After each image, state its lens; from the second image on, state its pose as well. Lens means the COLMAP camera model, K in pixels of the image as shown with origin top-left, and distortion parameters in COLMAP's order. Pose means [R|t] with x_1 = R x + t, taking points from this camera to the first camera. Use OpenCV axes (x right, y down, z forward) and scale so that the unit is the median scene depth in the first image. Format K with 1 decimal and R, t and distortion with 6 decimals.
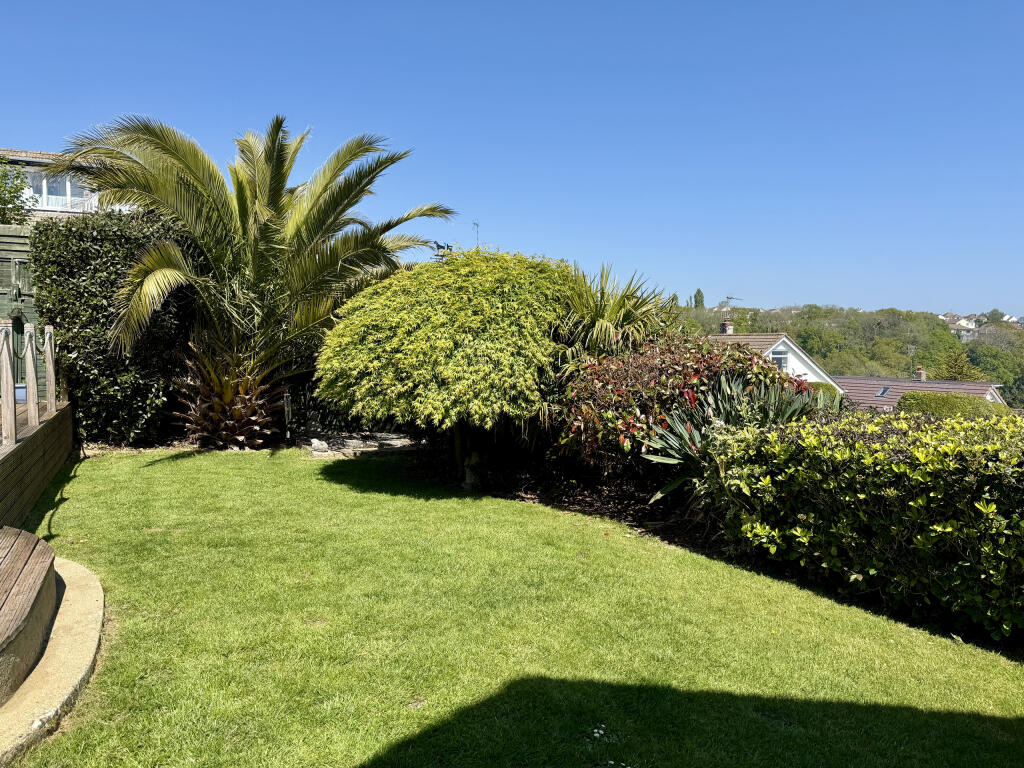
lens RADIAL K [[702.7, 0, 511.6], [0, 702.7, 381.6], [0, 0, 1]] dist [0.061211, -0.064499]
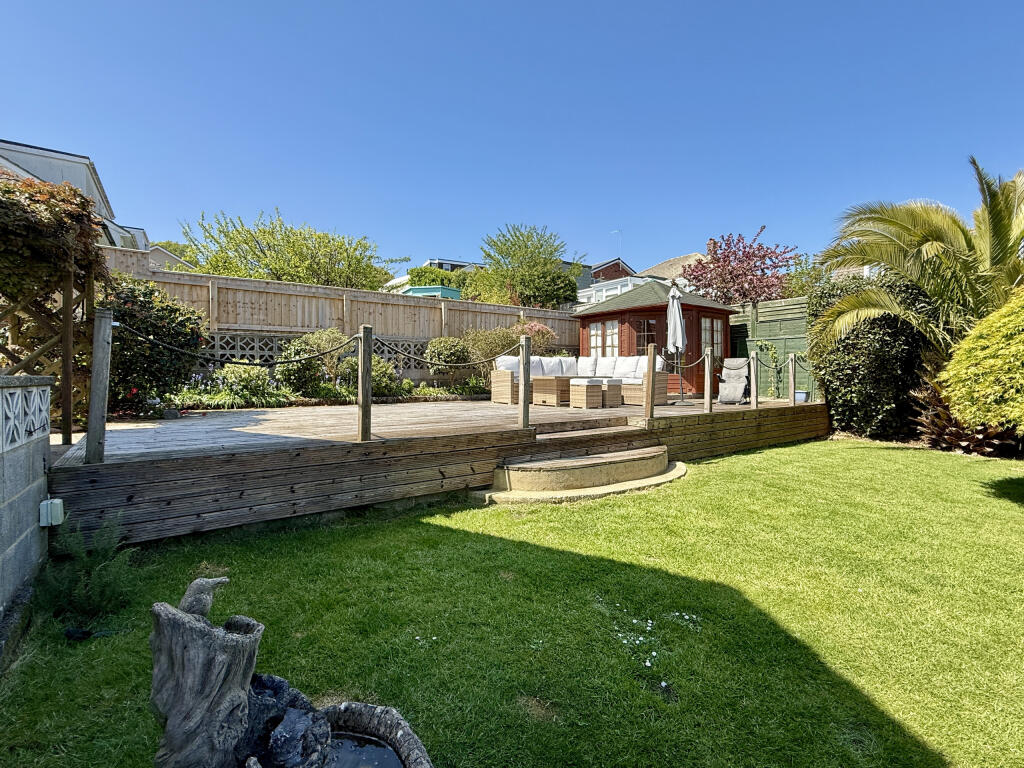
lens RADIAL K [[478.5, 0, 511.0], [0, 478.5, 387.4], [0, 0, 1]] dist [0.000134, 0.000293]
pose [[0.149047, 0.008844, -0.988791, 0.300802], [-0.049247, 0.998785, 0.001510, 0.025804], [0.987603, 0.048470, 0.149302, 0.166326]]
